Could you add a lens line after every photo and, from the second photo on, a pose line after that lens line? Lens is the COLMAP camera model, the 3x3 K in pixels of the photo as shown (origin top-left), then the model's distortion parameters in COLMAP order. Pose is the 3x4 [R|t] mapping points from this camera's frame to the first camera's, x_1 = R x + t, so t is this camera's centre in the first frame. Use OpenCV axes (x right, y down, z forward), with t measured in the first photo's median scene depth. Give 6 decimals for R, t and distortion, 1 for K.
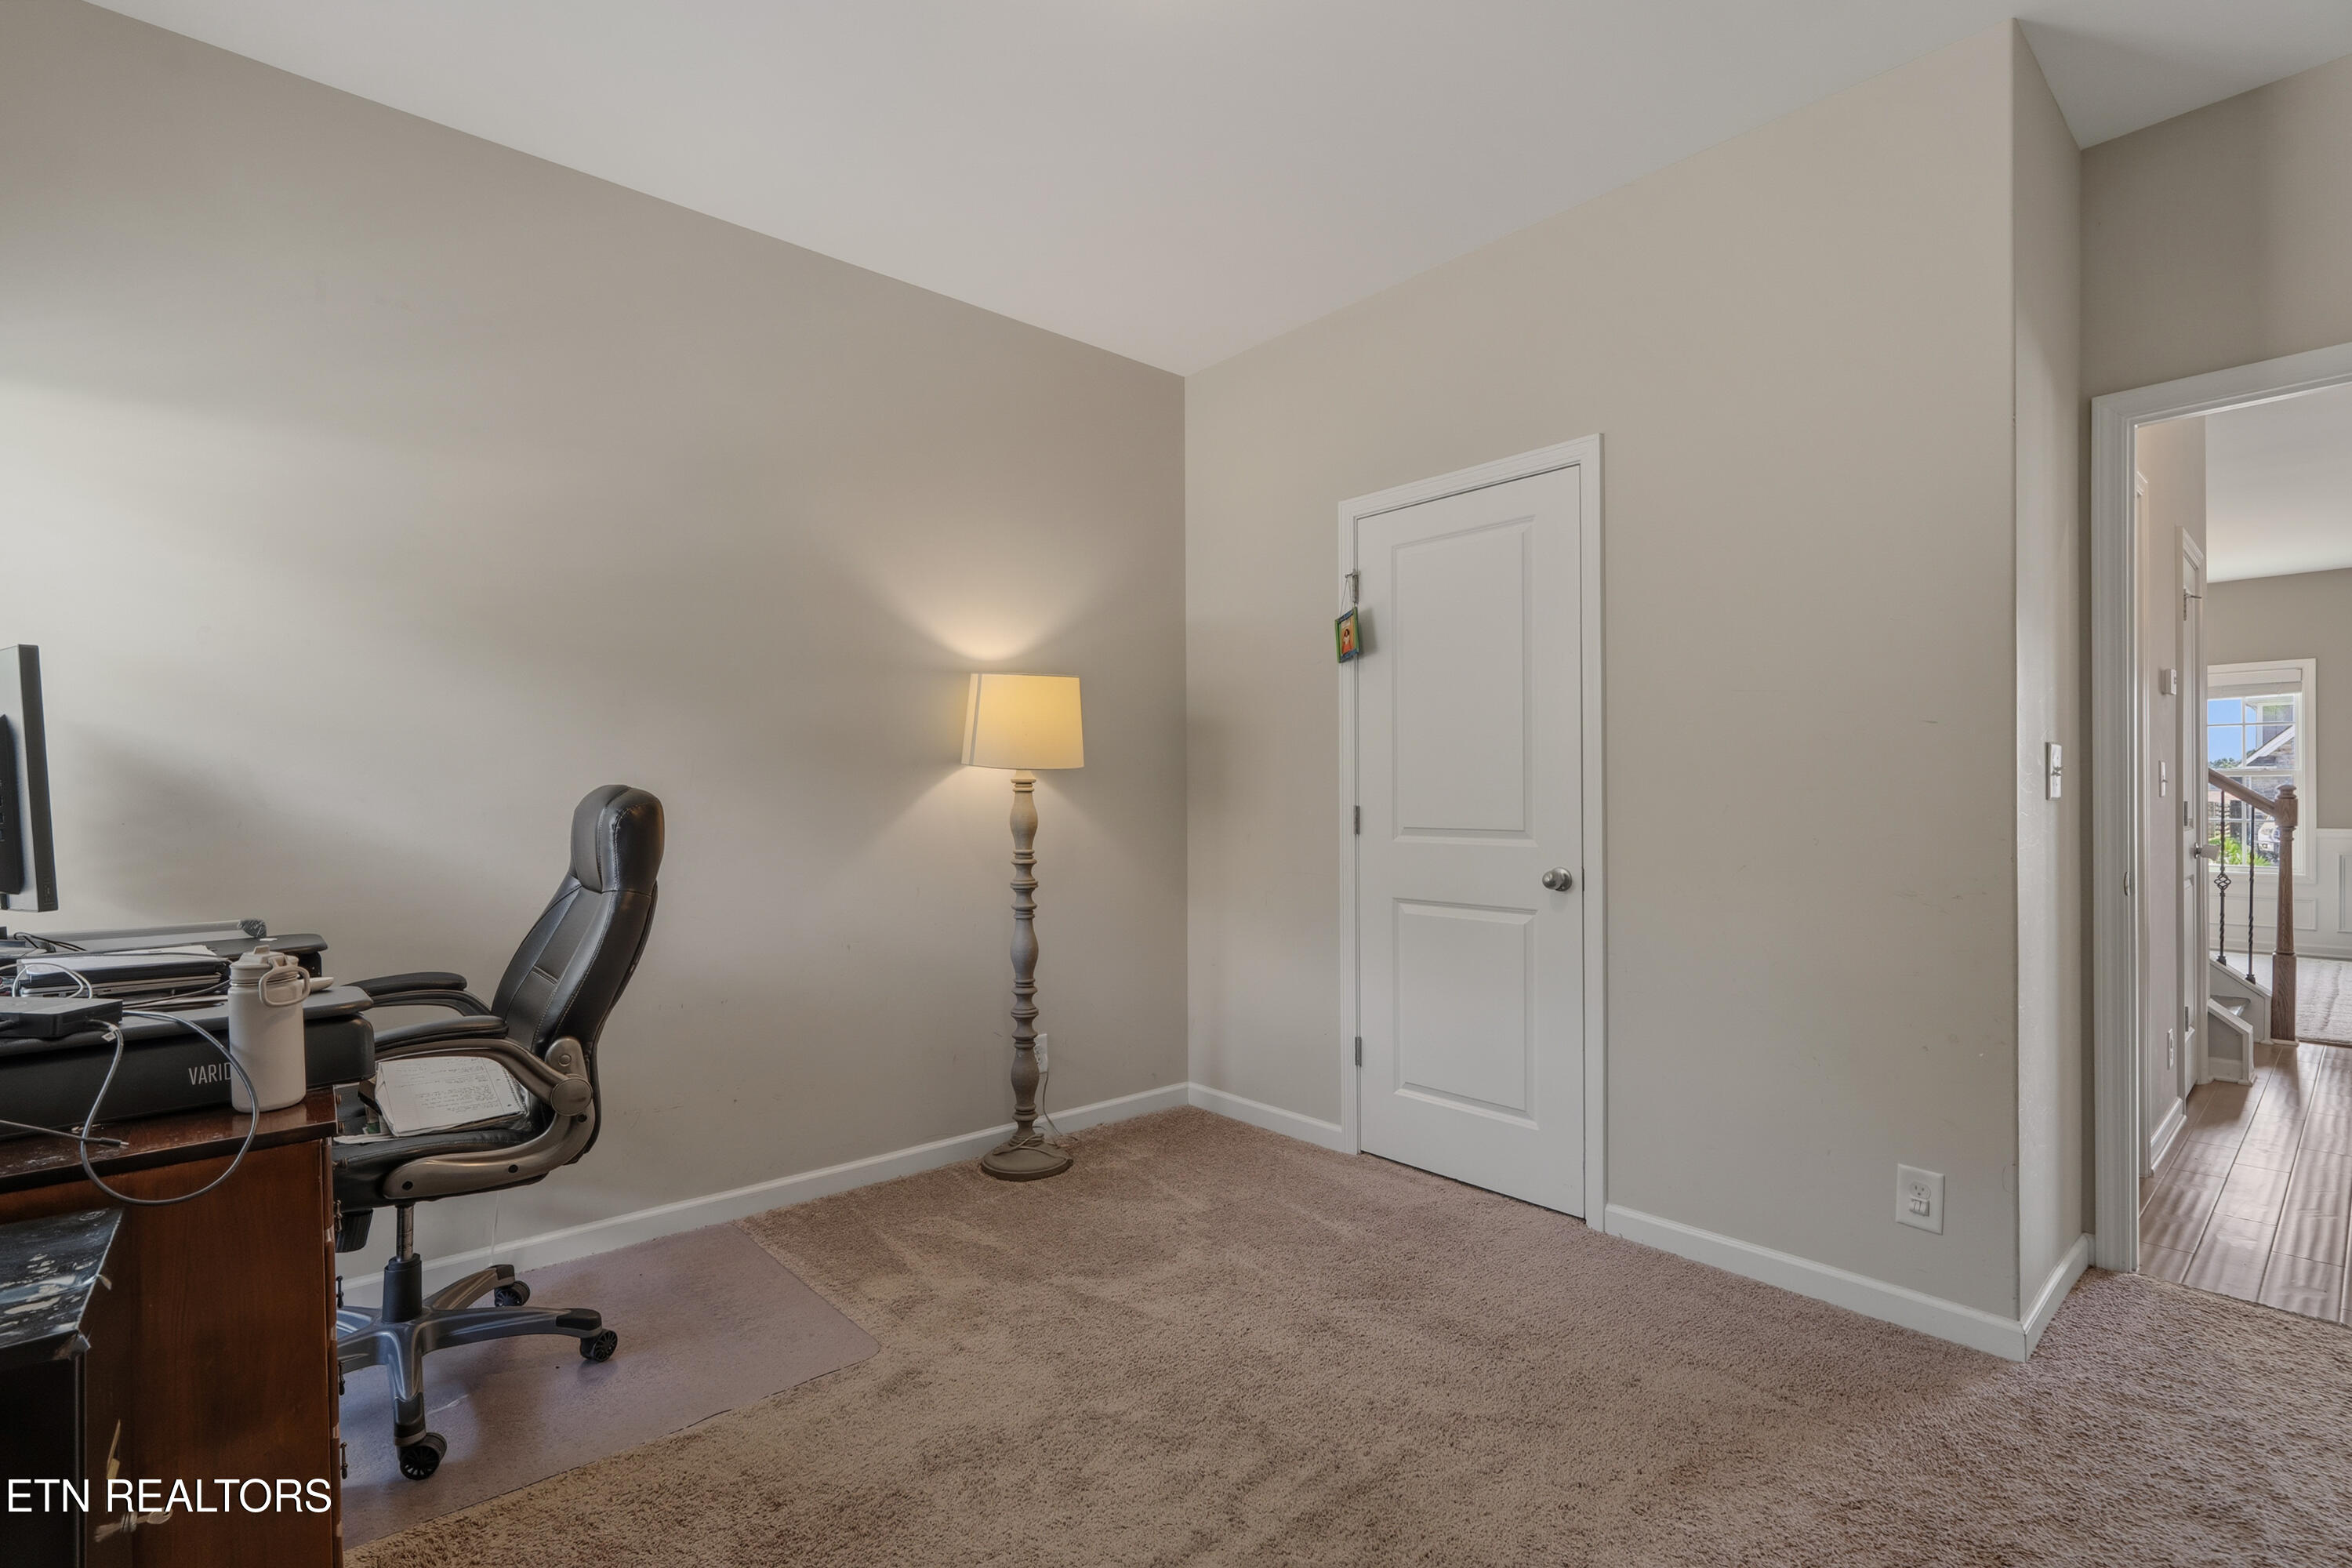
lens RADIAL K [[1081.7, 0, 1167.9], [0, 1081.7, 789.0], [0, 0, 1]] dist [0.000941, 0.000020]
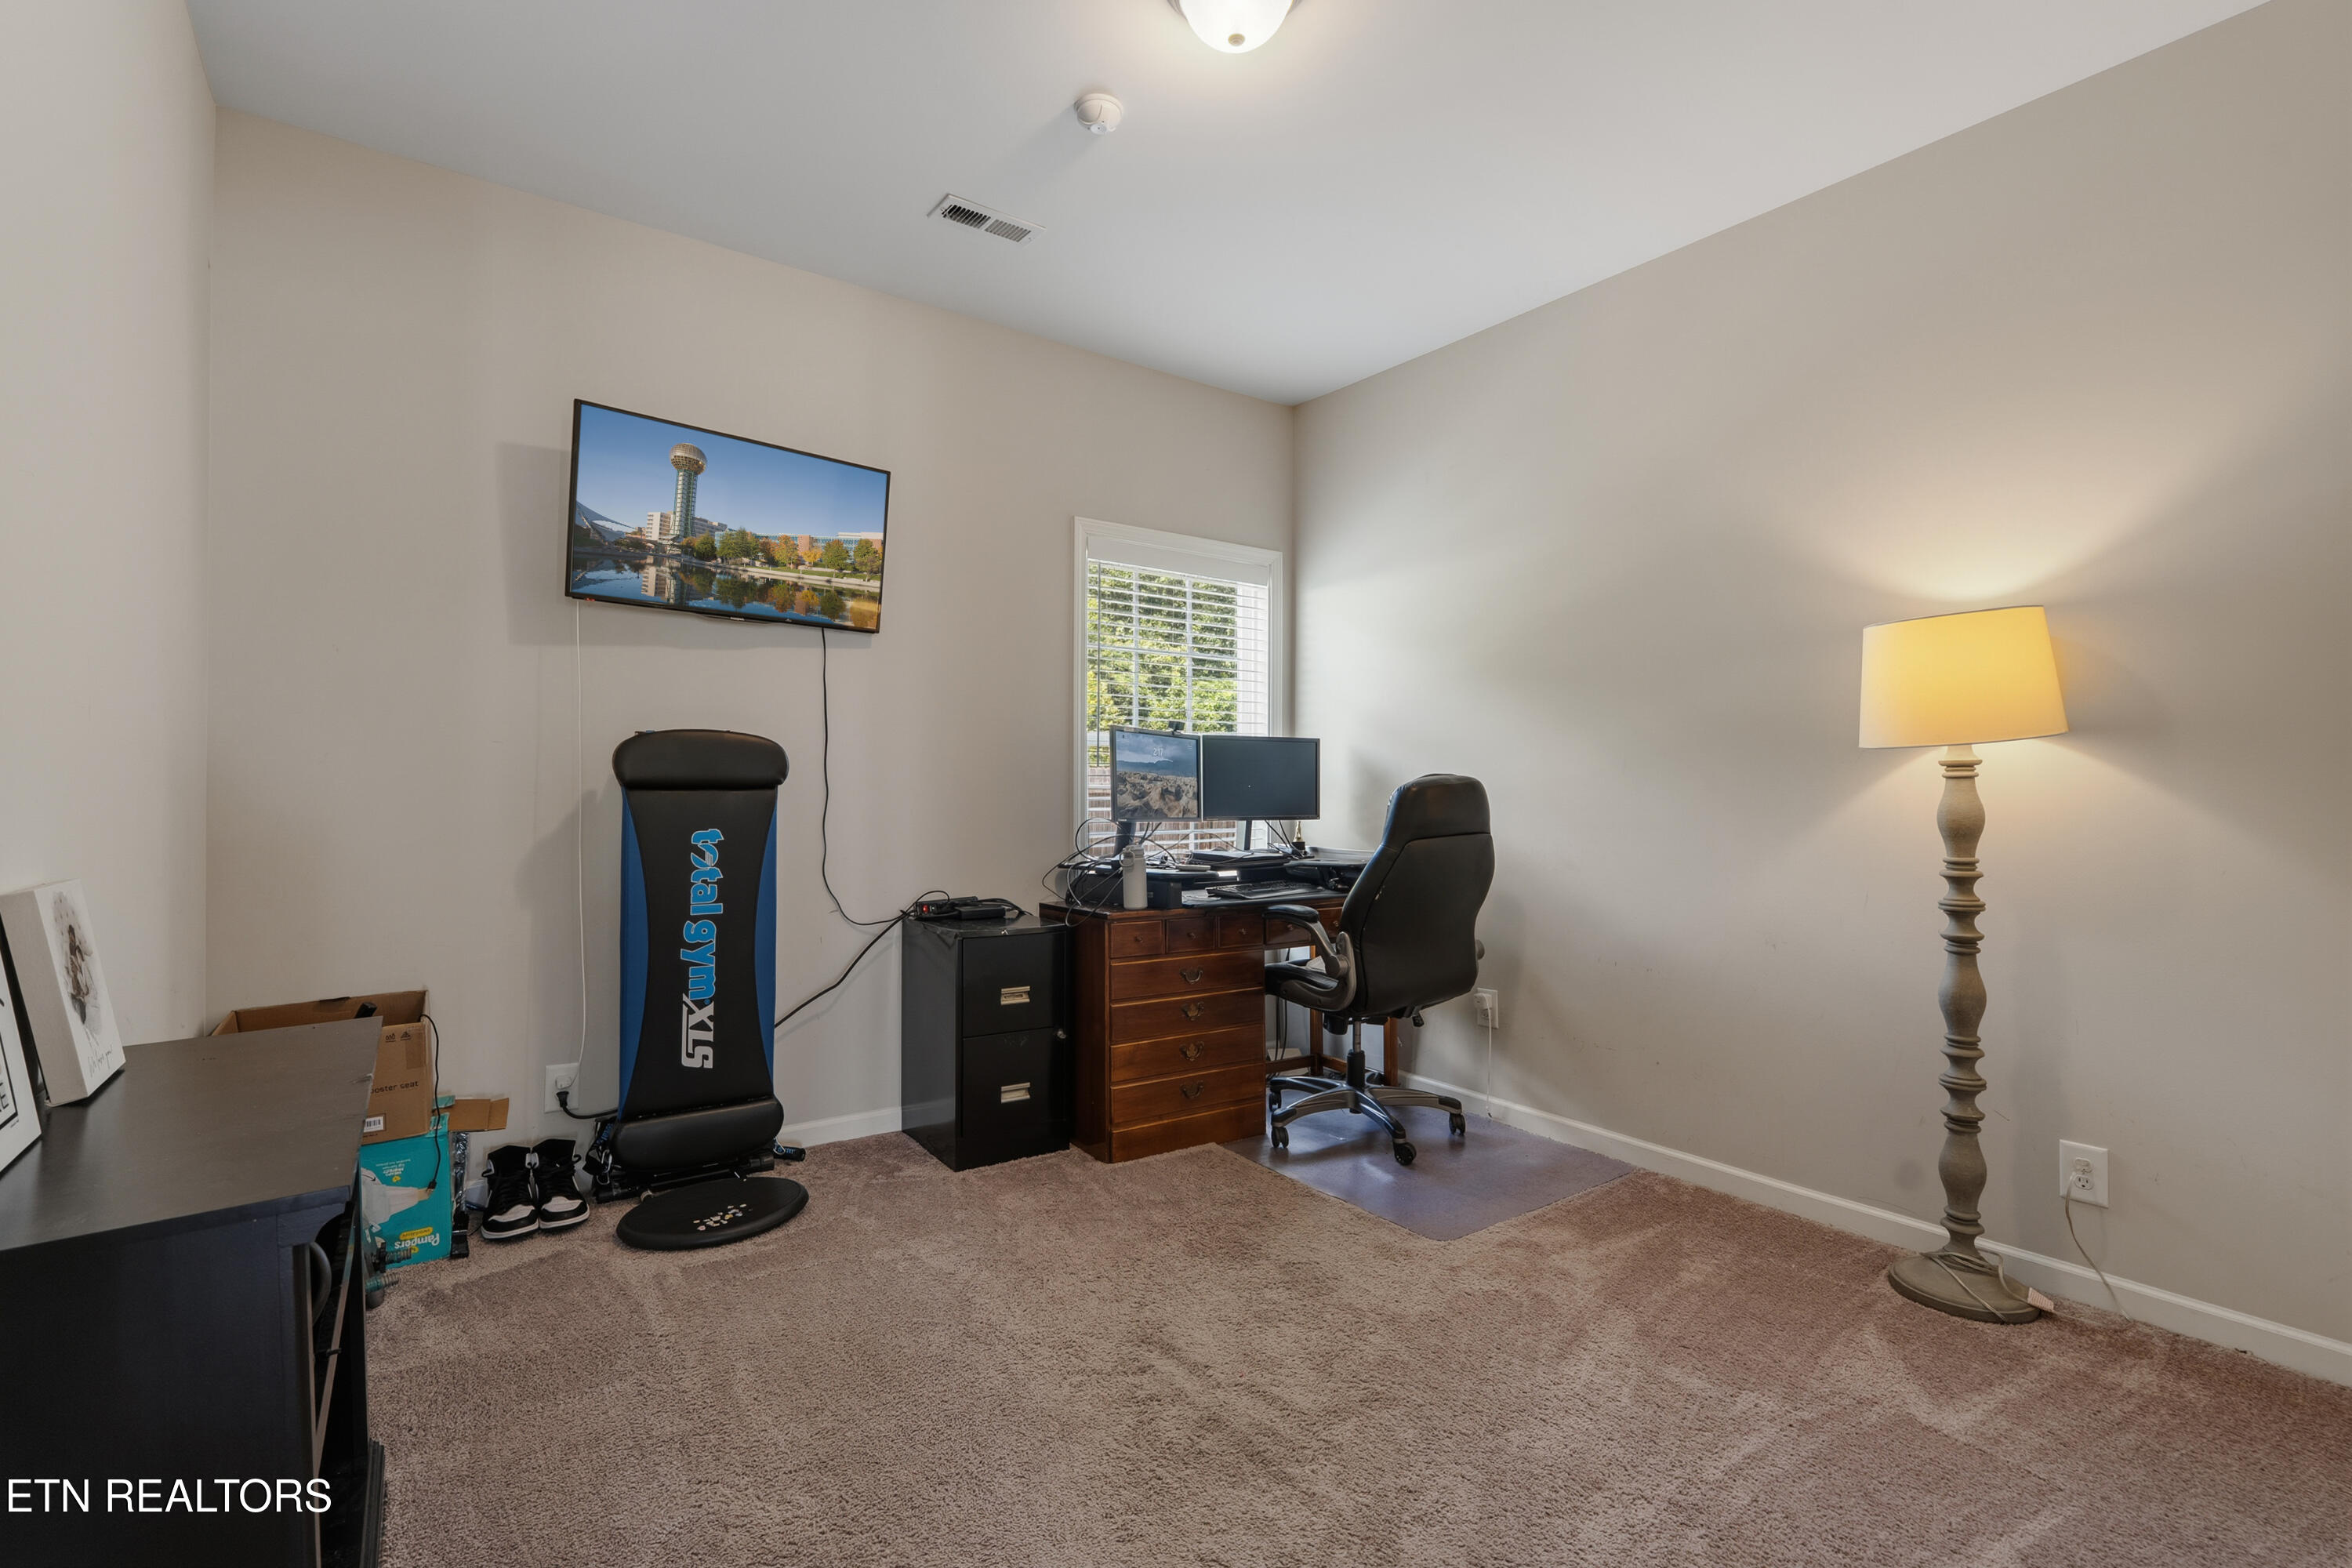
lens RADIAL K [[1081.7, 0, 1167.2], [0, 1081.7, 791.8], [0, 0, 1]] dist [0.000941, 0.000020]
pose [[-0.109276, 0.002653, -0.994008, 0.647741], [0.001312, 0.999996, 0.002525, 0.009674], [0.994011, -0.001028, -0.109279, 0.555389]]
